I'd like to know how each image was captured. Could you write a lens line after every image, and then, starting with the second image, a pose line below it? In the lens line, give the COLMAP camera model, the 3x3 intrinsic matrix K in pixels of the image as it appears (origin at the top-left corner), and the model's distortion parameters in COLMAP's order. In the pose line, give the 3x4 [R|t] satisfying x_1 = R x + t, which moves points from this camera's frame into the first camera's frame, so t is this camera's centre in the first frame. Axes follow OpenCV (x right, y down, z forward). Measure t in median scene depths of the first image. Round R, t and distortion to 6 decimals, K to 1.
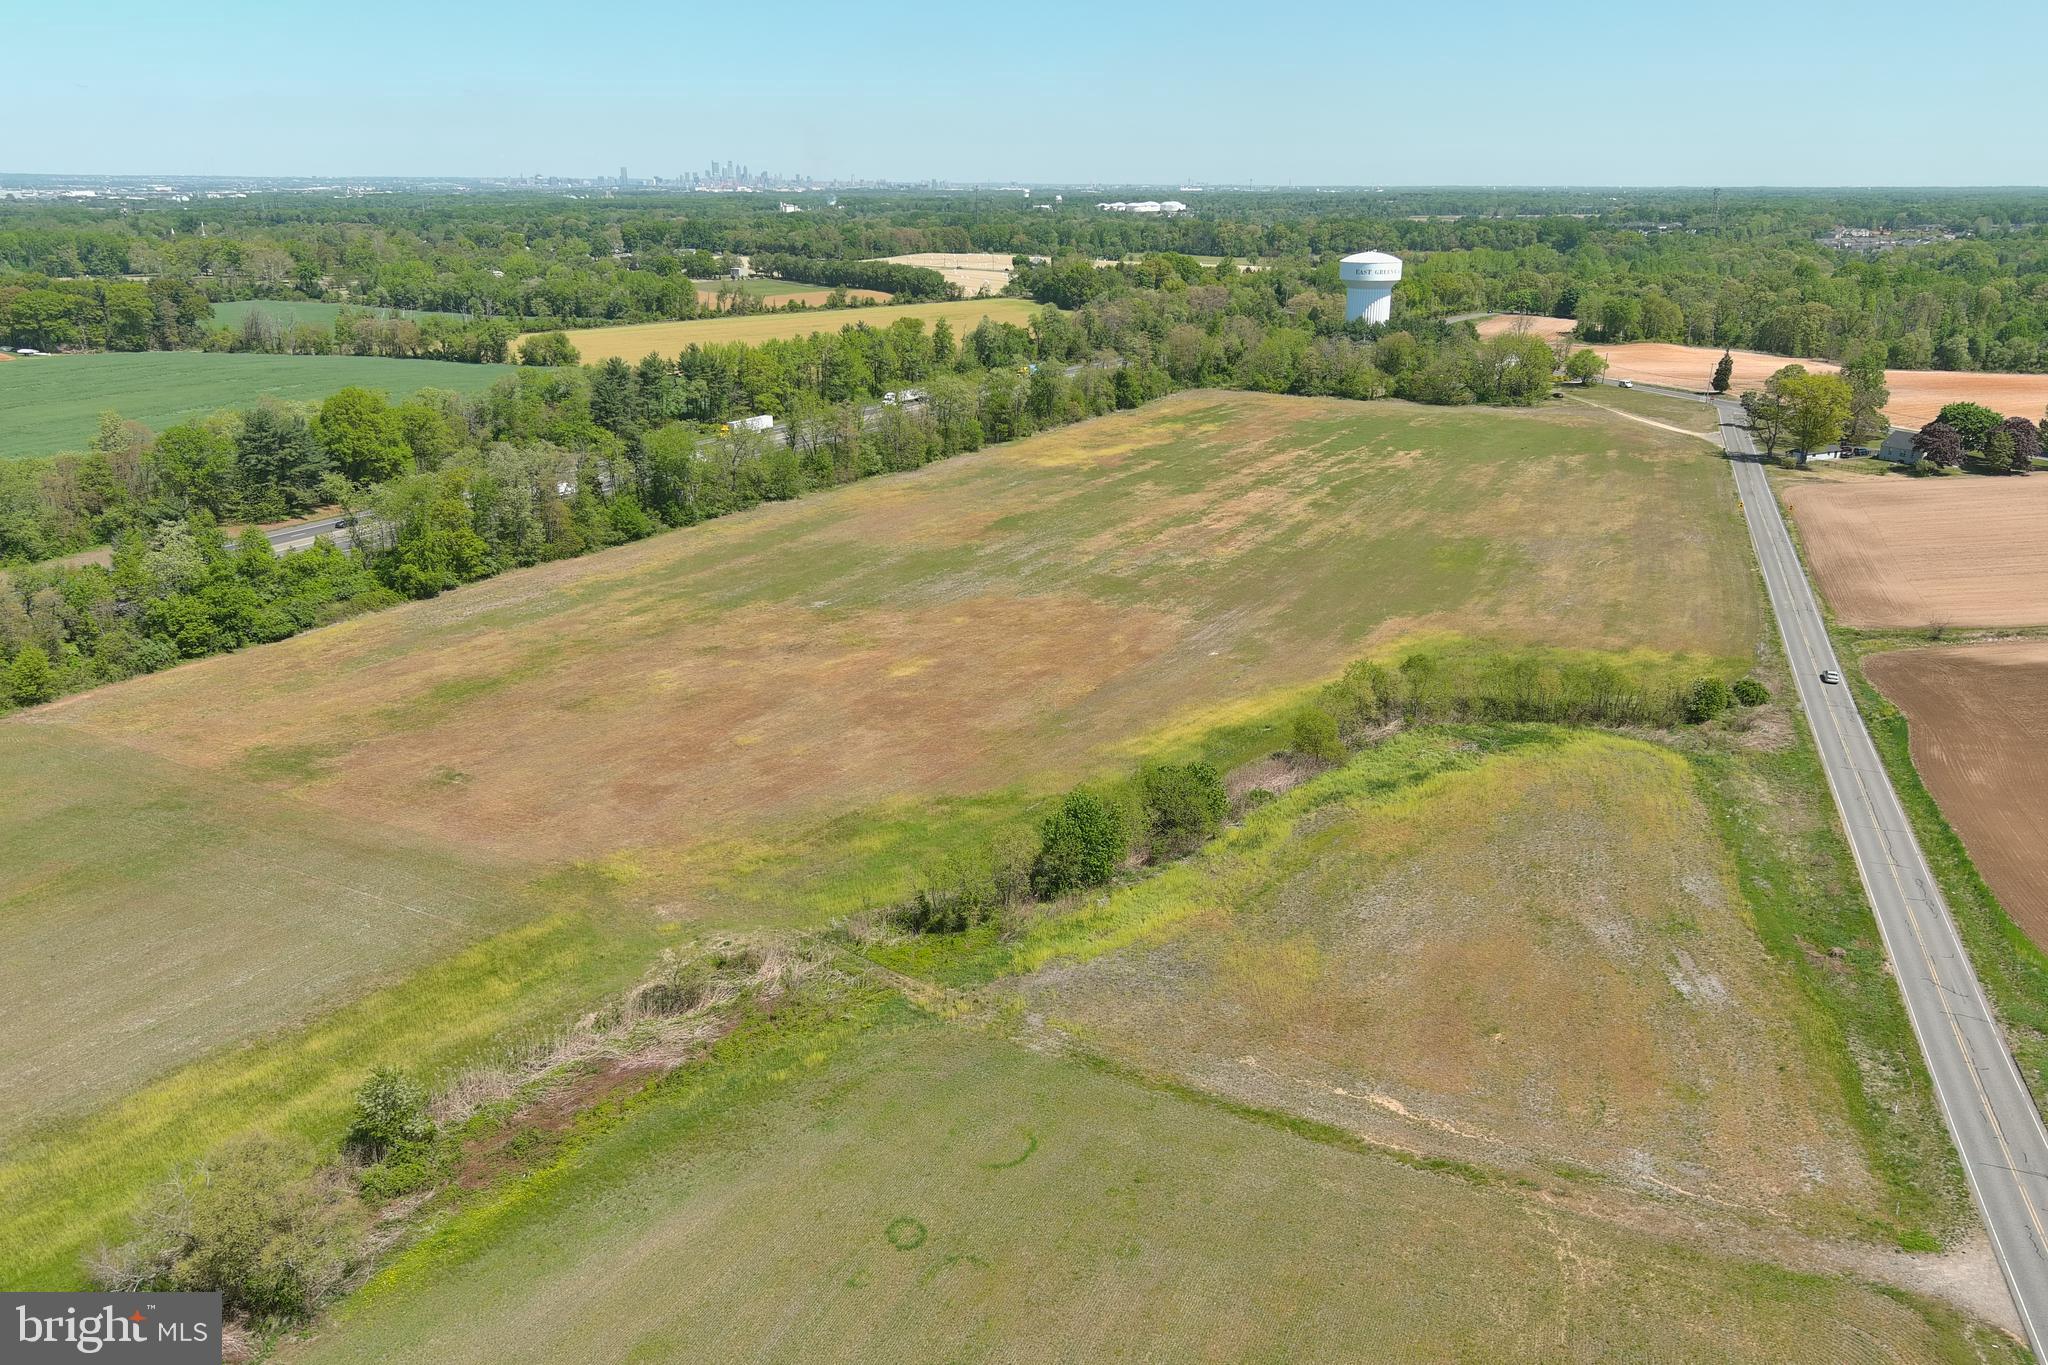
lens RADIAL K [[1584.9, 0, 1018.7], [0, 1584.9, 691.2], [0, 0, 1]] dist [0.029953, -0.028167]
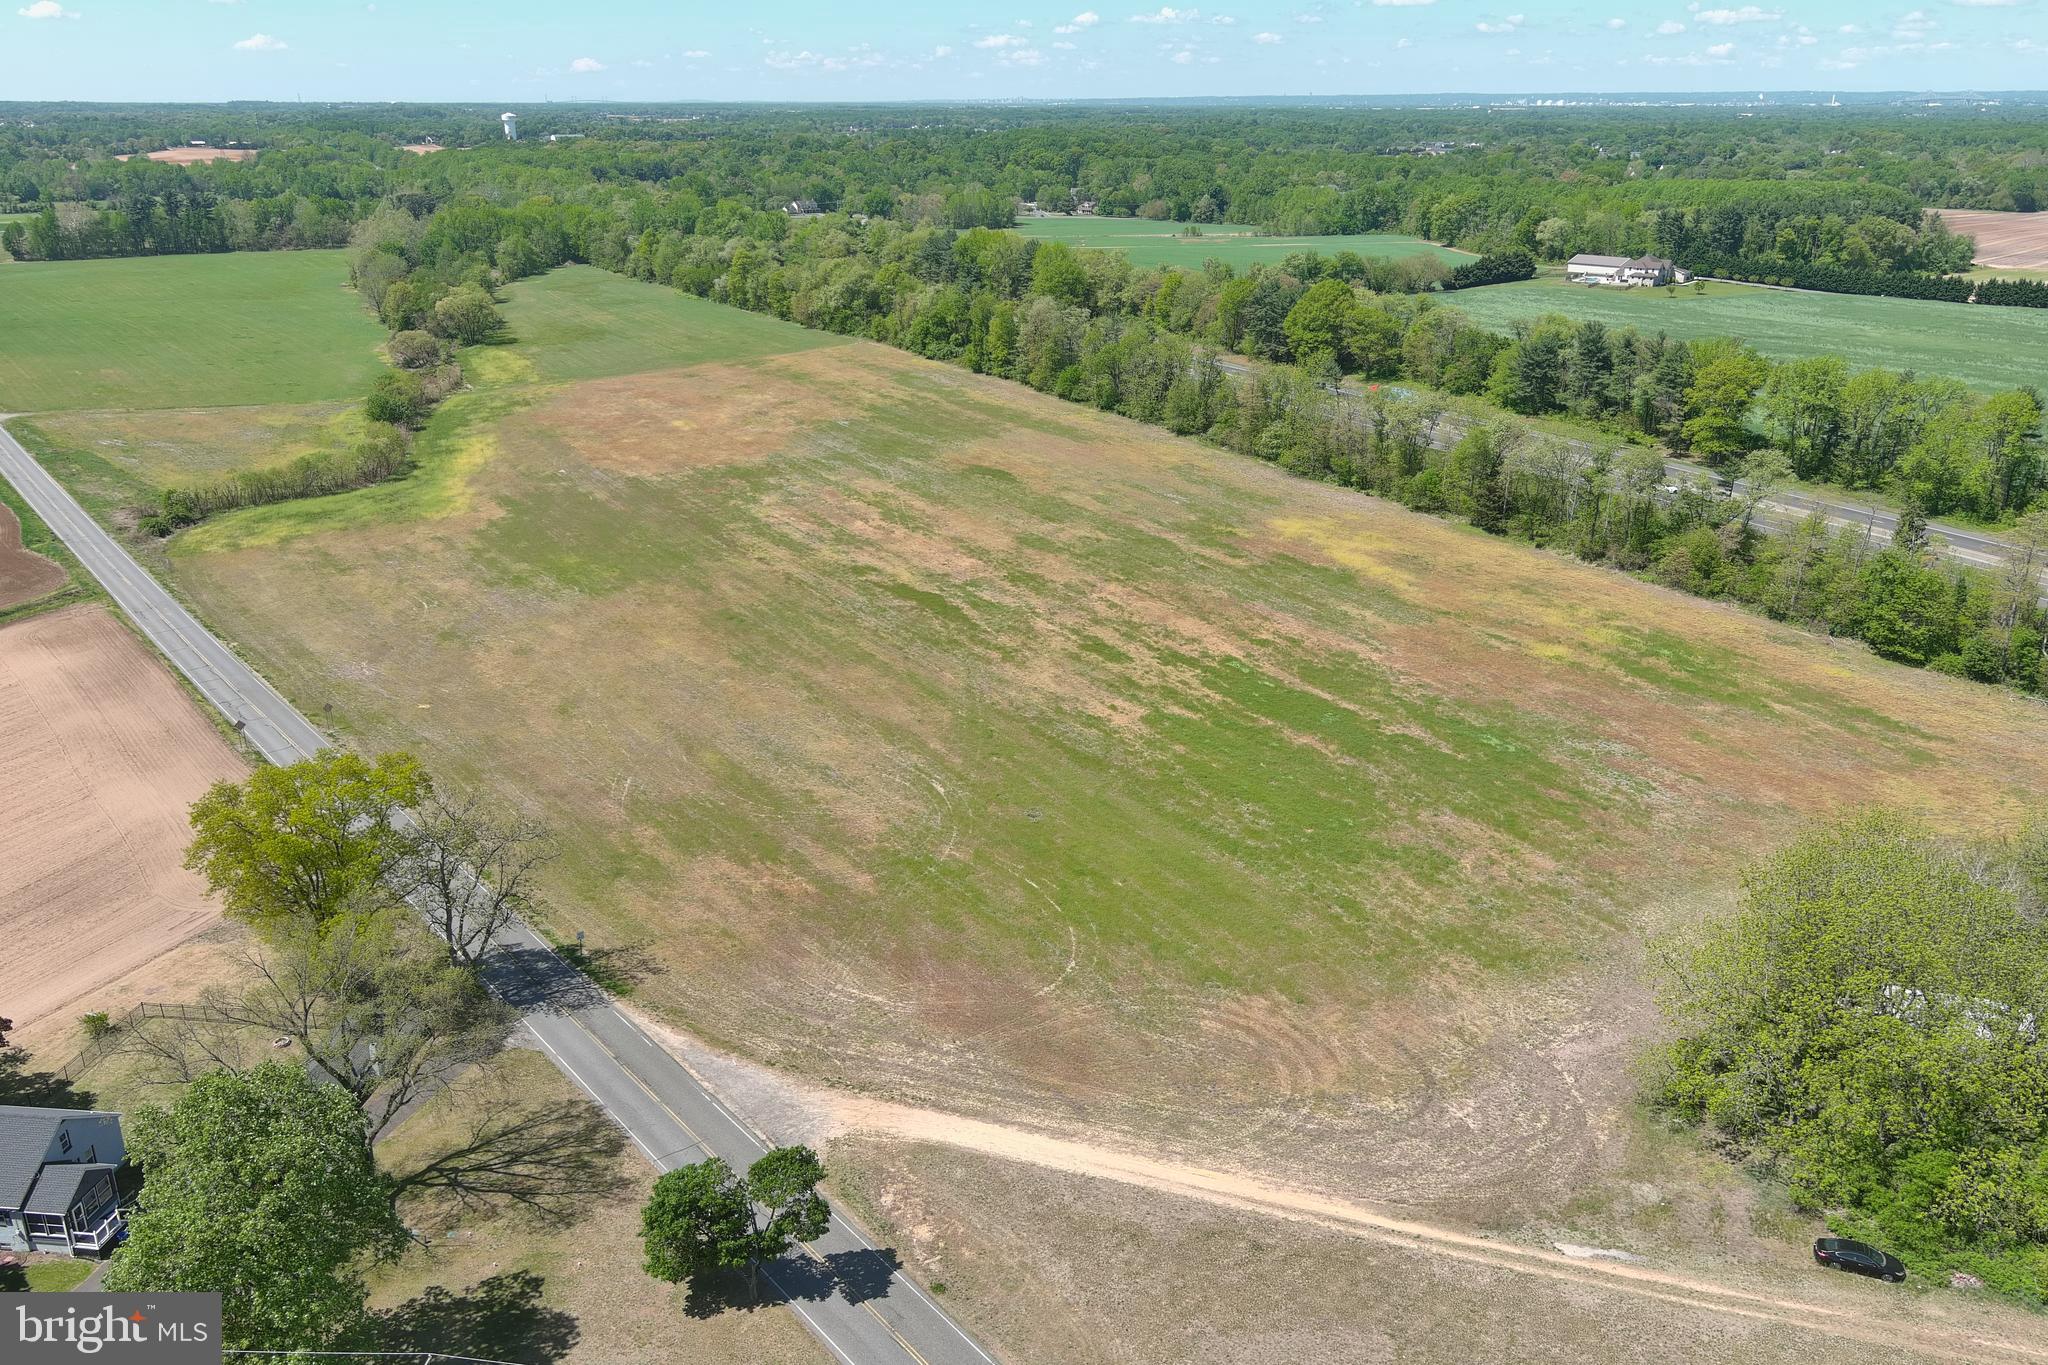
lens RADIAL K [[1584.9, 0, 1021.3], [0, 1584.9, 682.7], [0, 0, 1]] dist [0.029953, -0.028167]
pose [[-0.524523, 0.294447, -0.798860, 0.442663], [-0.263834, 0.835892, 0.481327, -0.262662], [0.809486, 0.463234, -0.360759, 0.802308]]
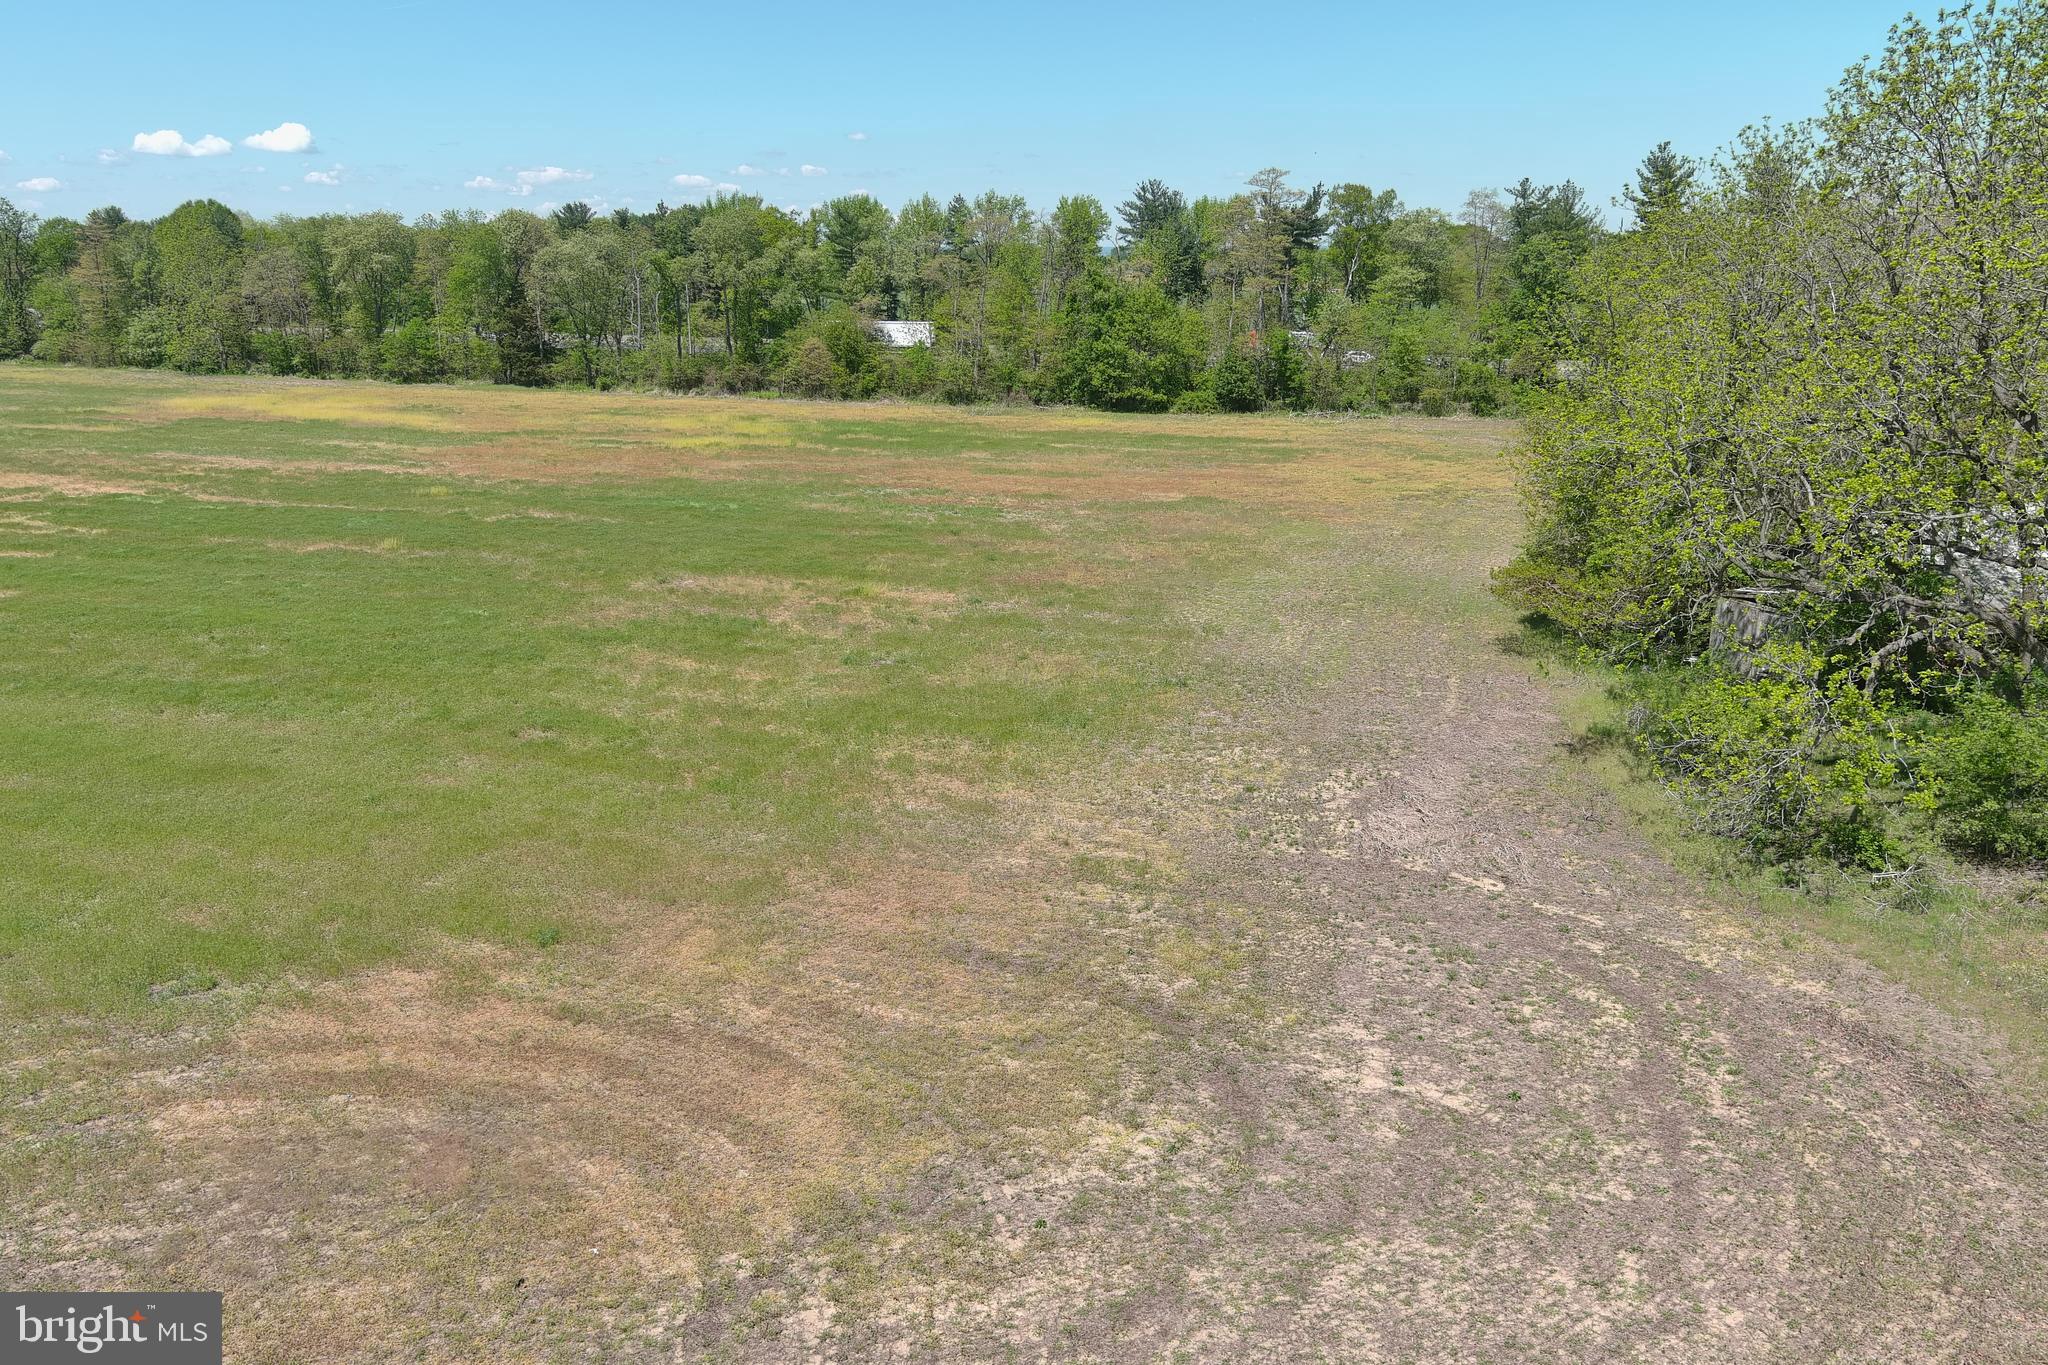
lens RADIAL K [[1584.9, 0, 1022.6], [0, 1584.9, 684.1], [0, 0, 1]] dist [0.029953, -0.028167]
pose [[0.105131, 0.261456, -0.959473, 0.317599], [-0.306529, 0.926362, 0.218847, -0.158419], [0.946038, 0.271099, 0.177534, 0.778505]]
